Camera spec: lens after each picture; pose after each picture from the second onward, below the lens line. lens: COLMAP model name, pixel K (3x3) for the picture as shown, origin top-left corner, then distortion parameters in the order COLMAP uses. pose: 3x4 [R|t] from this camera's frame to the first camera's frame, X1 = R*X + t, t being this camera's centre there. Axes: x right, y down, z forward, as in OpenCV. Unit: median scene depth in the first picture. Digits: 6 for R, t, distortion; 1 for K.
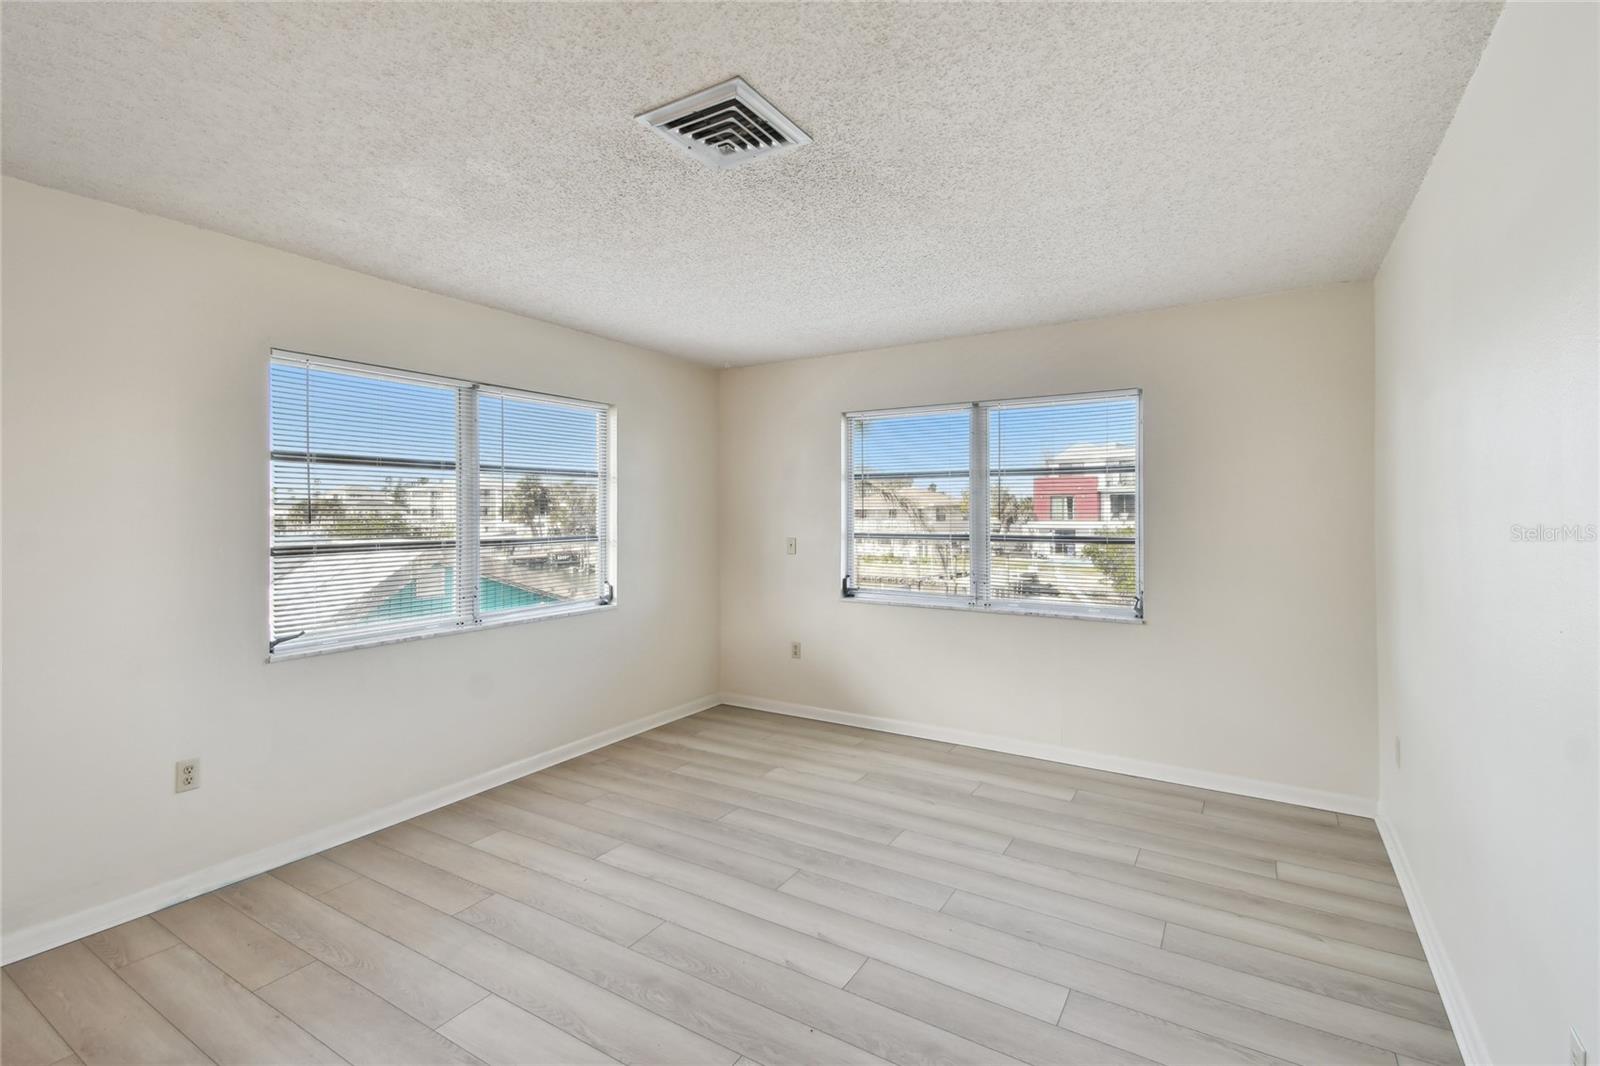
lens RADIAL K [[715.1, 0, 793.7], [0, 715.1, 534.7], [0, 0, 1]] dist [0.038978, -0.023539]
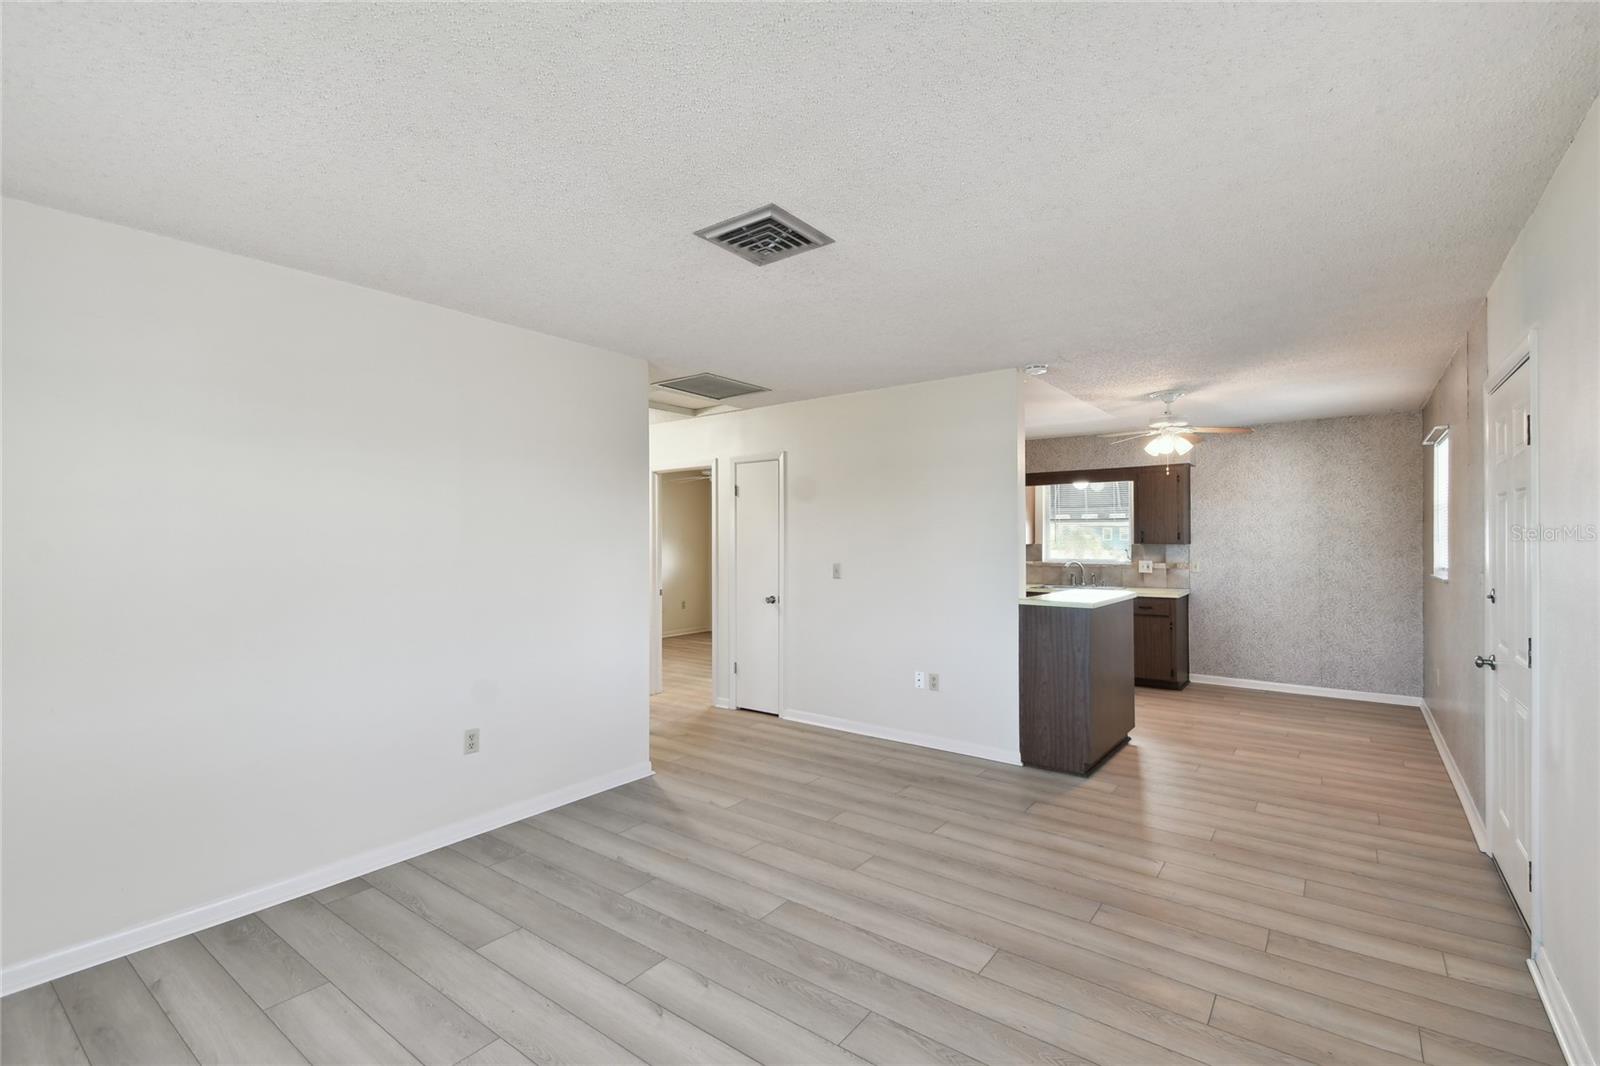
lens RADIAL K [[715.1, 0, 793.7], [0, 715.1, 534.7], [0, 0, 1]] dist [0.038978, -0.023539]
pose [[-0.996020, 0.003717, 0.089050, -0.215428], [0.004280, 0.999972, 0.006133, -0.041172], [-0.089025, 0.006490, -0.996008, 1.927965]]
